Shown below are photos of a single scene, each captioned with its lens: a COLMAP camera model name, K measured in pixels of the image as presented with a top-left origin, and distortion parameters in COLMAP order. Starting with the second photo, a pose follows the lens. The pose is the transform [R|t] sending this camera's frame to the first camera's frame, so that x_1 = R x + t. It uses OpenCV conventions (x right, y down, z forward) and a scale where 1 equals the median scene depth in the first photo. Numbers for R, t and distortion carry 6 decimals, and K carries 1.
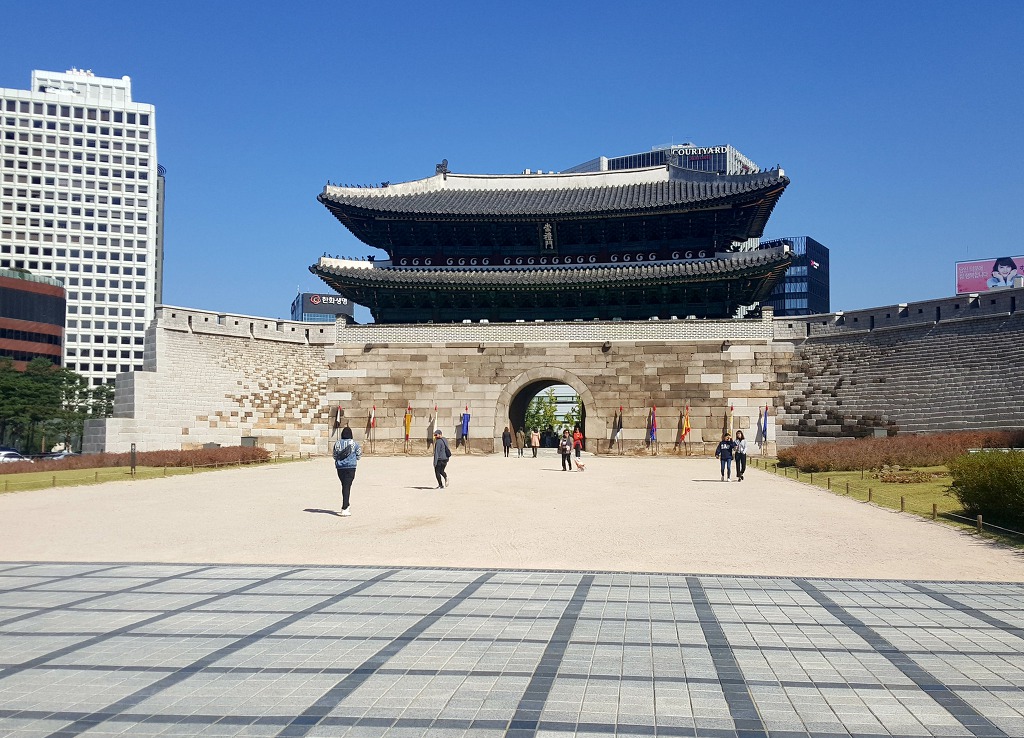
lens RADIAL K [[1034.3, 0, 481.9], [0, 1034.3, 406.0], [0, 0, 1]] dist [0.189737, -0.363409]
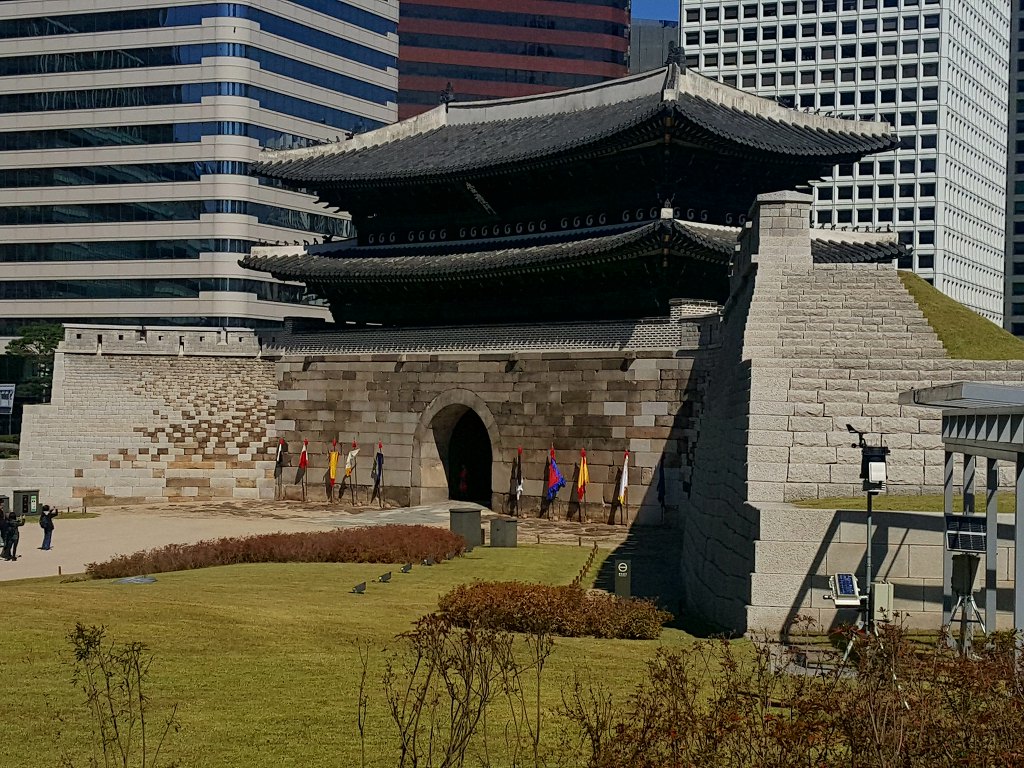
lens RADIAL K [[1965.2, 0, 511.4], [0, 1965.2, 433.1], [0, 0, 1]] dist [0.151688, 0.031134]
pose [[0.764796, 0.010283, -0.644190, 0.936044], [0.030244, 0.998197, 0.051841, -0.074604], [0.643562, -0.059131, 0.763107, -0.002666]]
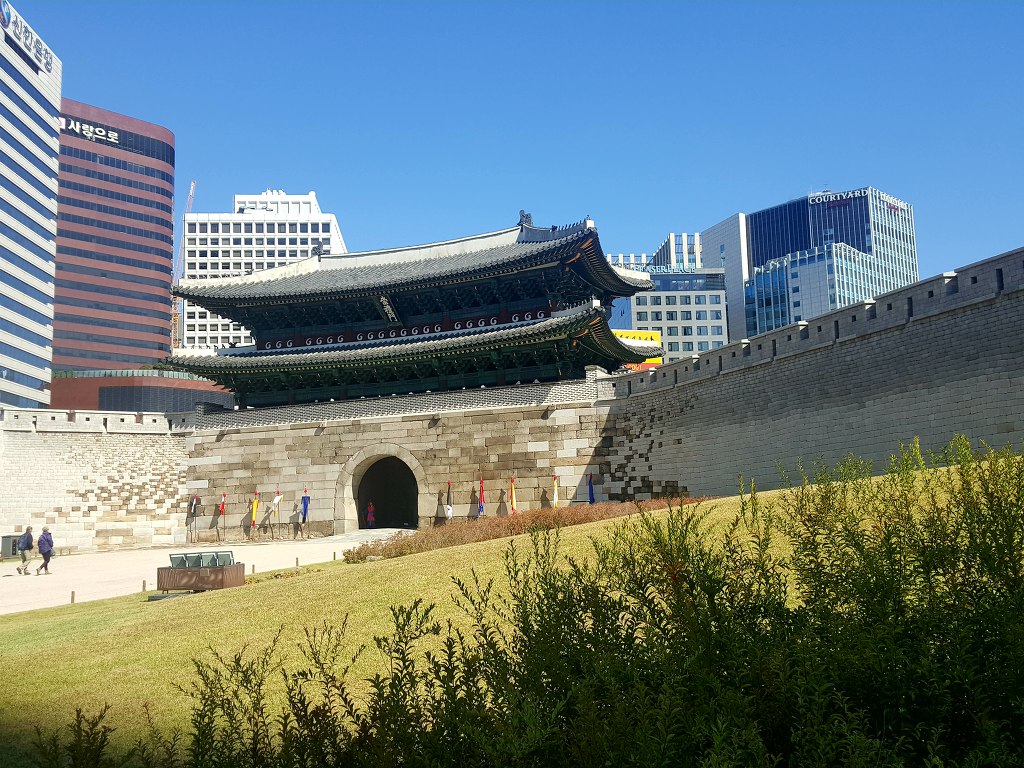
lens RADIAL K [[997.5, 0, 491.1], [0, 997.5, 386.8], [0, 0, 1]] dist [0.167280, -0.277758]
pose [[0.970431, -0.069305, -0.231215, 0.371950], [0.049670, 0.994730, -0.089694, -0.001602], [0.236212, 0.075557, 0.968759, 0.118316]]
